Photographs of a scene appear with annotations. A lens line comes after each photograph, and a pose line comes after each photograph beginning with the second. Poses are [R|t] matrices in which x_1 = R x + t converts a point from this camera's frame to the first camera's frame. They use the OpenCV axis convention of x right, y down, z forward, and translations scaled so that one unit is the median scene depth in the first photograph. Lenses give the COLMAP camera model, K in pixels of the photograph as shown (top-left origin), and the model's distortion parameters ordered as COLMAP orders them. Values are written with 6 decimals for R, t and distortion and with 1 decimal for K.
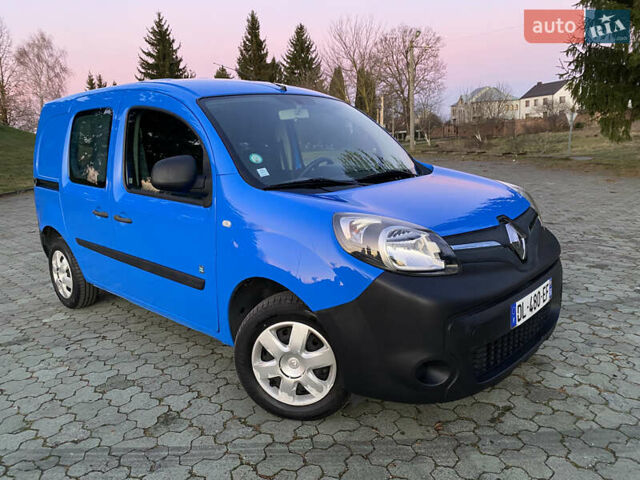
lens RADIAL K [[483.4, 0, 321.9], [0, 483.4, 234.7], [0, 0, 1]] dist [0.016705, -0.006138]
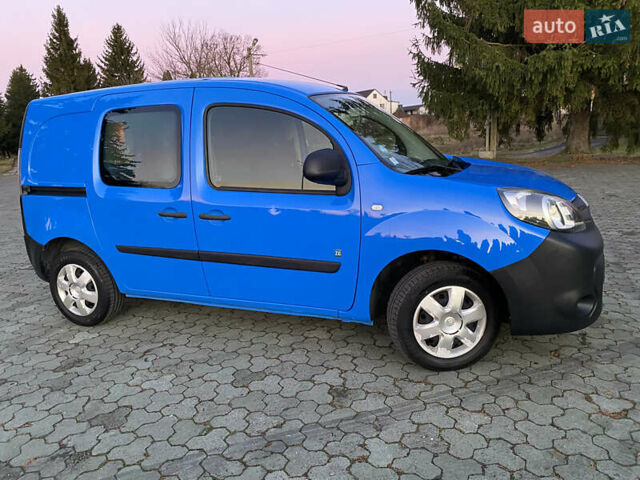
lens RADIAL K [[473.2, 0, 320.0], [0, 473.2, 240.0], [0, 0, 1]] dist [0.022590, -0.002899]
pose [[0.940436, -0.086791, 0.328706, -0.428663], [0.085586, 0.996165, 0.018164, 0.012415], [-0.329022, 0.011051, 0.944258, 0.009891]]
